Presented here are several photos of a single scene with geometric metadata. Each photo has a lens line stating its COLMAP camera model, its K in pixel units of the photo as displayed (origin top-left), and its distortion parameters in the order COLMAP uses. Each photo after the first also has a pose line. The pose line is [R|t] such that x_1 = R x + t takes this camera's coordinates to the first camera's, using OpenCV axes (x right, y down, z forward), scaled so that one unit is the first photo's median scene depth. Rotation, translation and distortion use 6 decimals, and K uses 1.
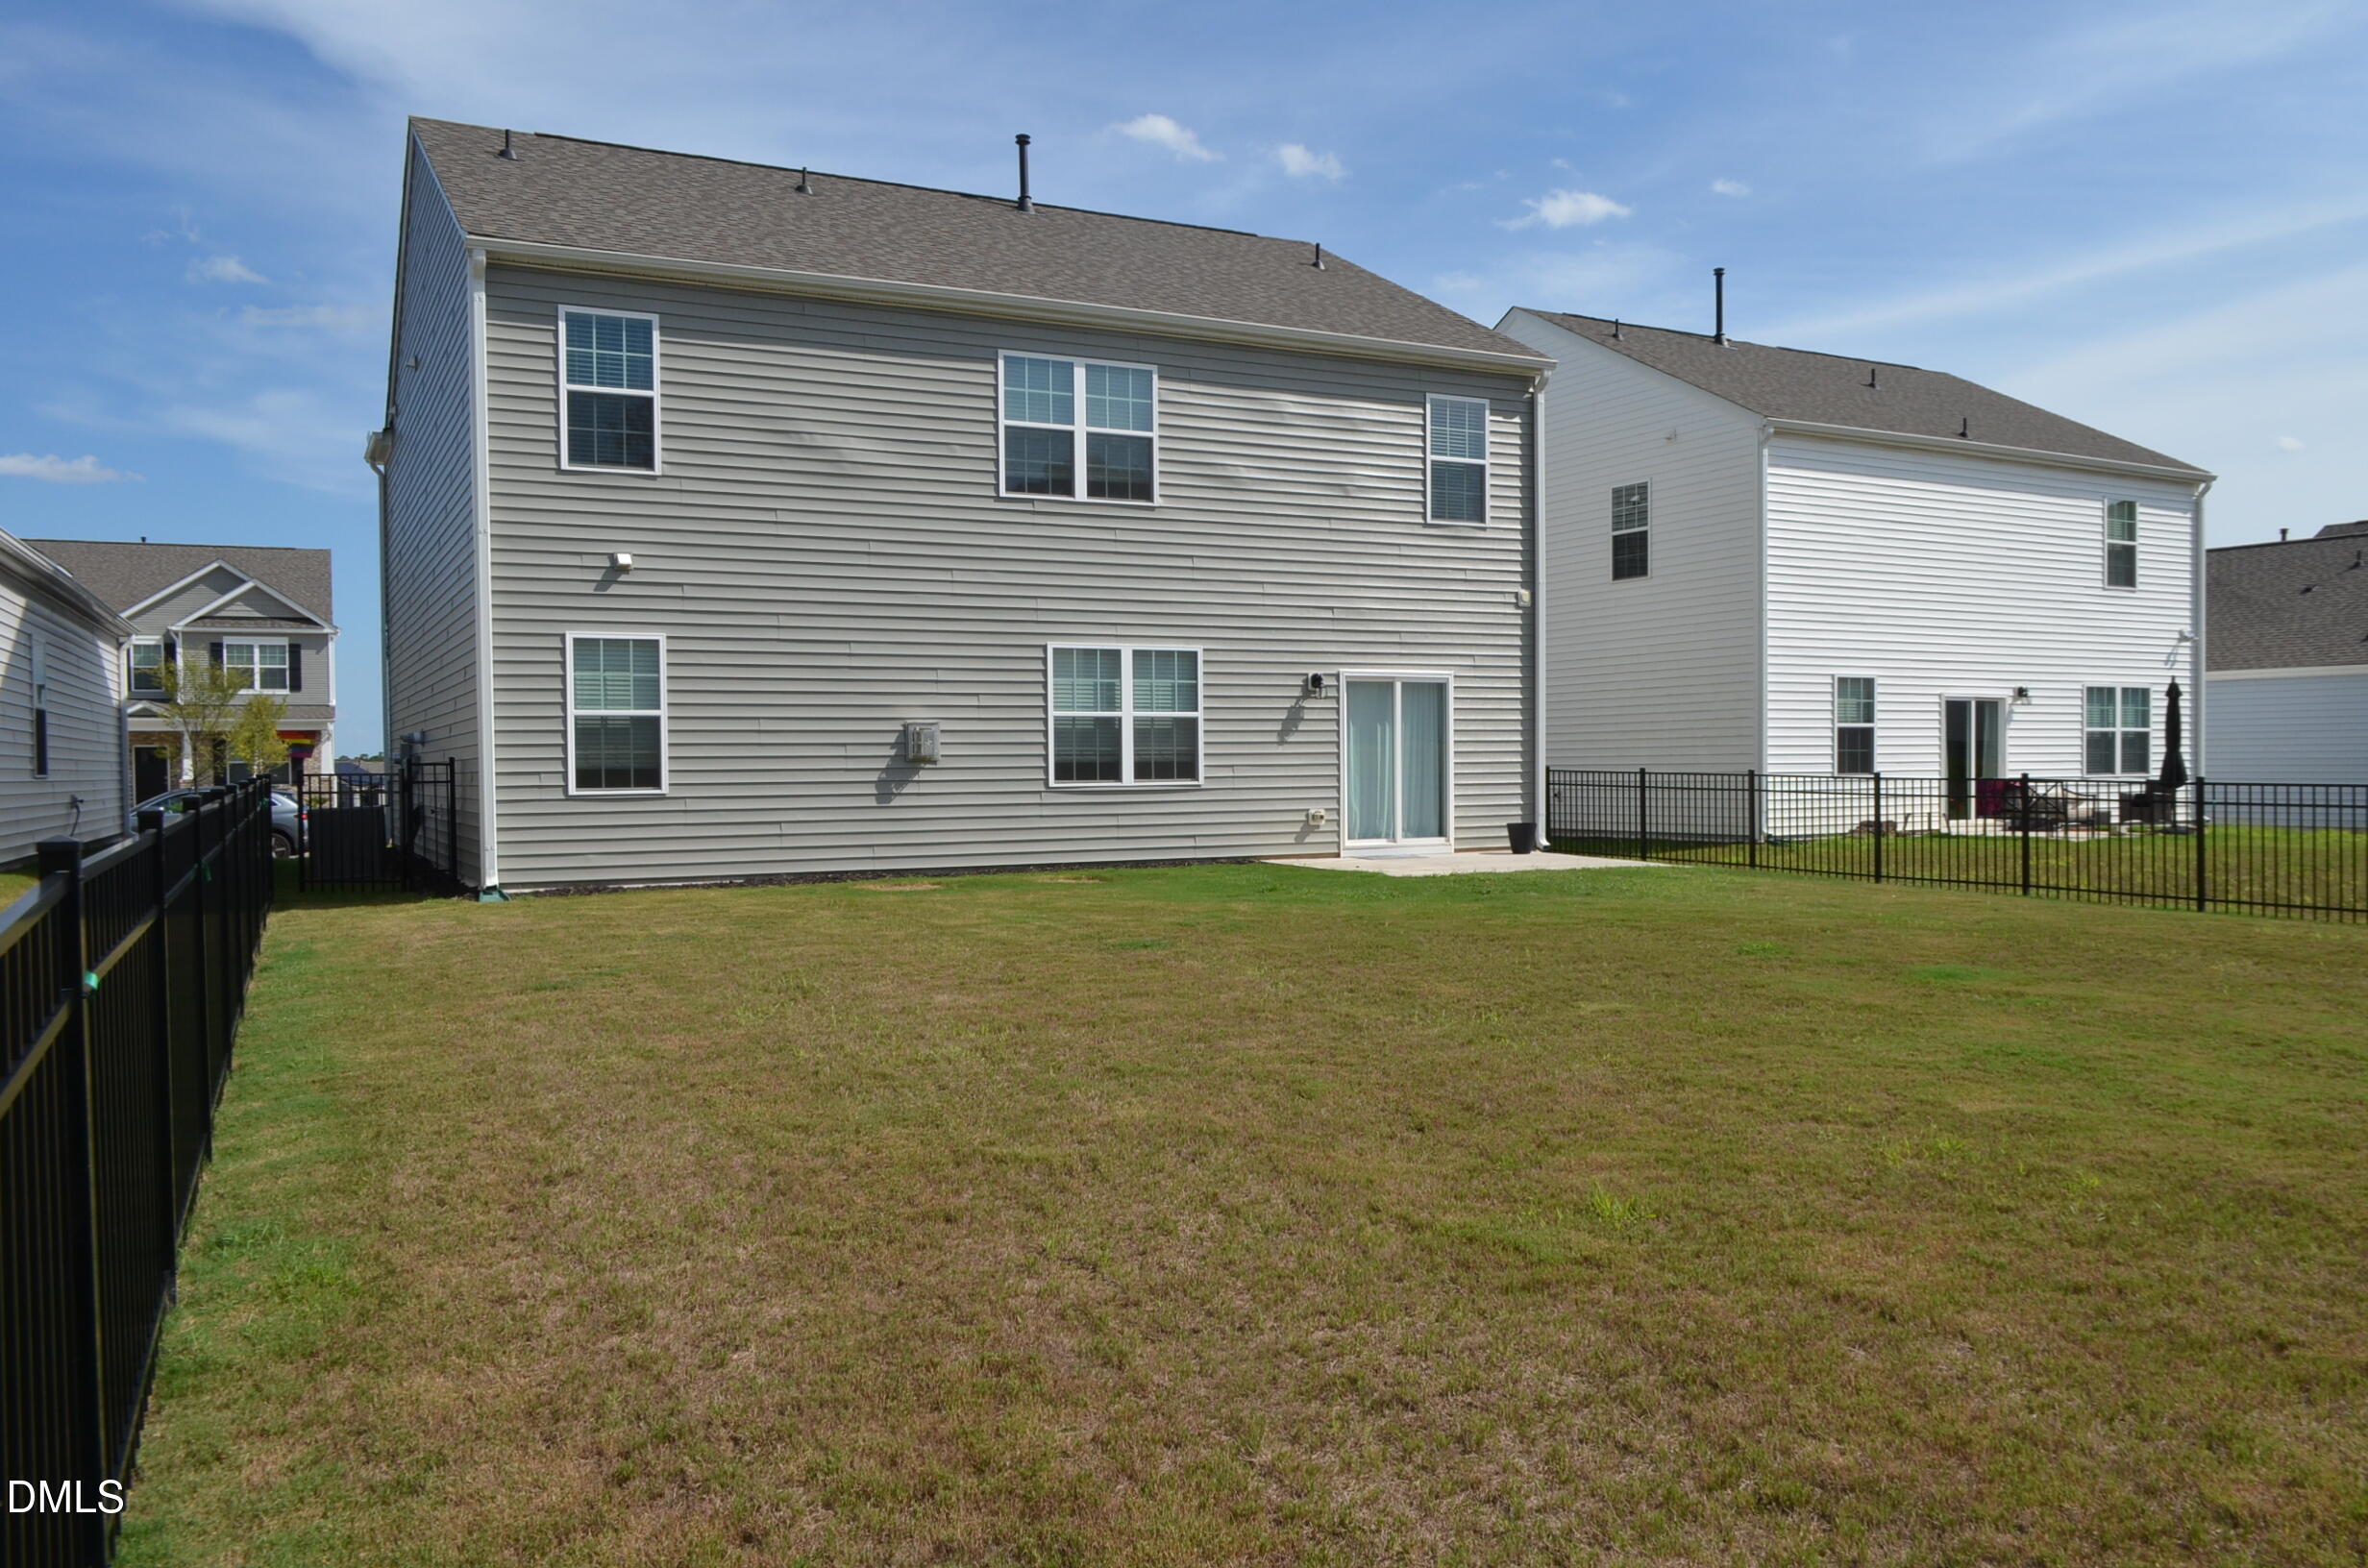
lens RADIAL K [[1856.2, 0, 1190.6], [0, 1856.2, 806.0], [0, 0, 1]] dist [-0.011756, -0.002954]
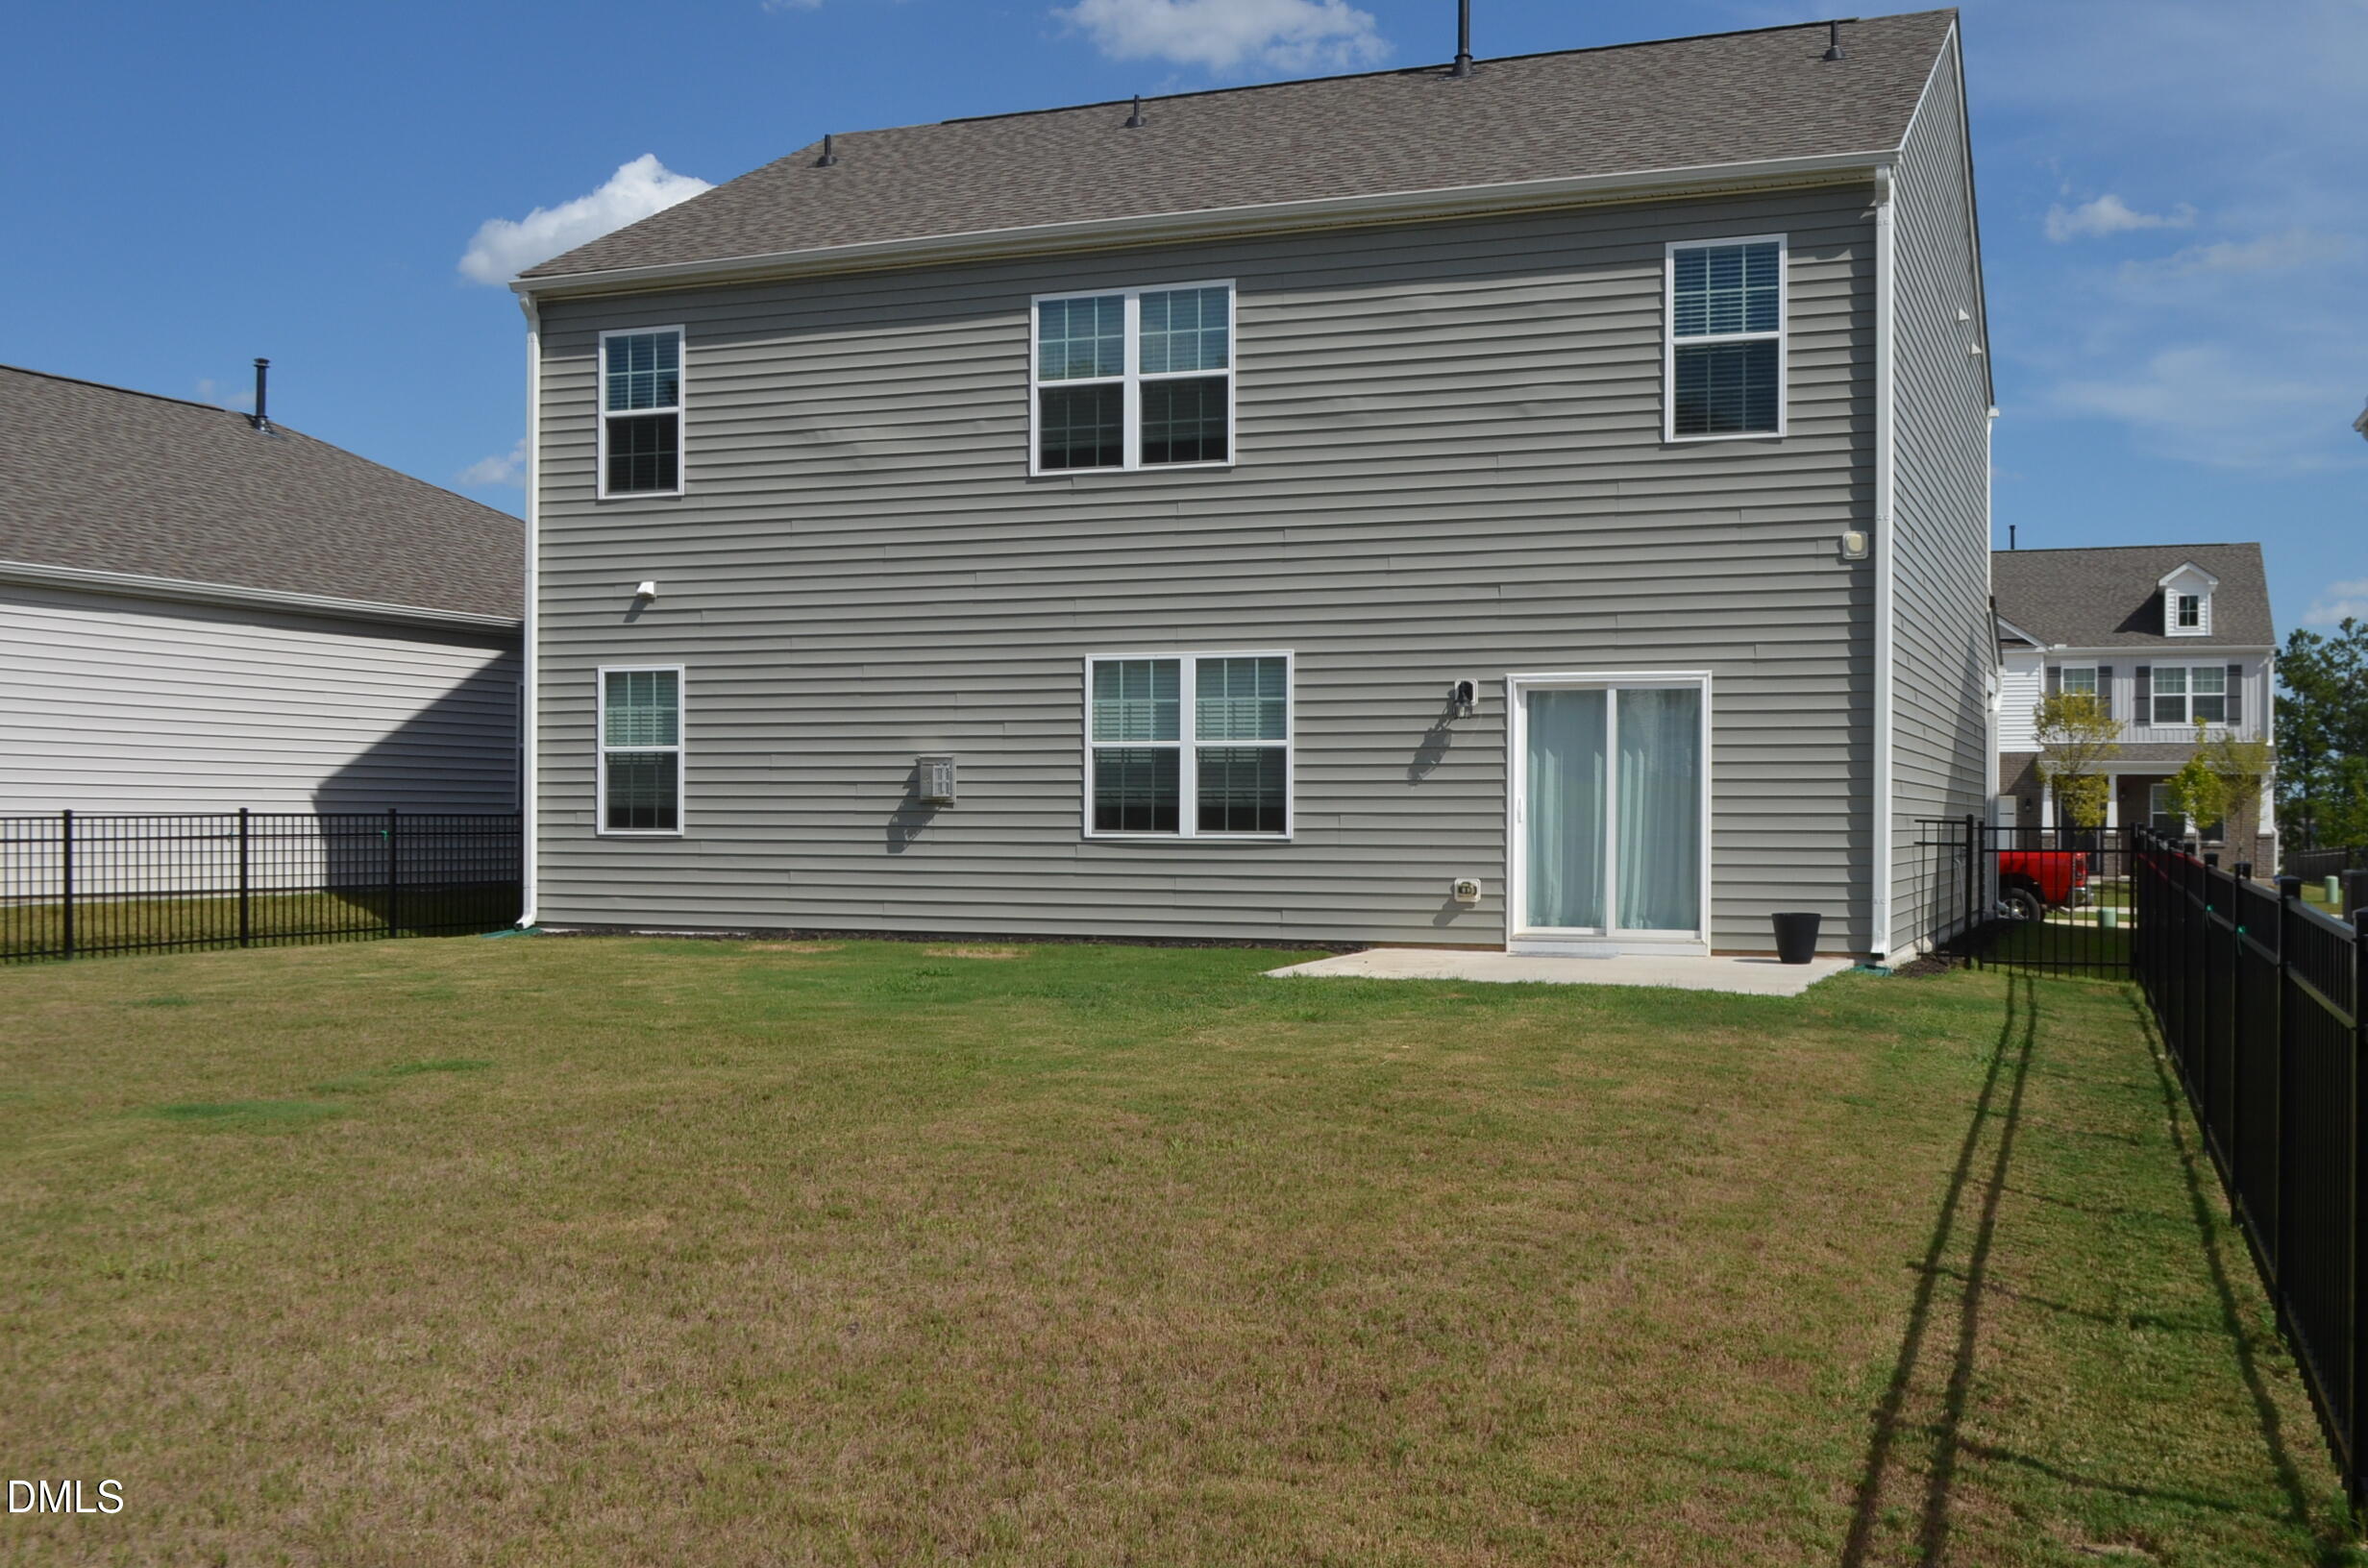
lens RADIAL K [[2357.5, 0, 1184.0], [0, 2357.5, 784.0], [0, 0, 1]] dist [-0.008975, 0.004097]
pose [[0.658665, 0.003152, -0.752429, 0.690839], [-0.025872, 0.999495, -0.018461, -0.015290], [0.751991, 0.031627, 0.658414, 0.366329]]
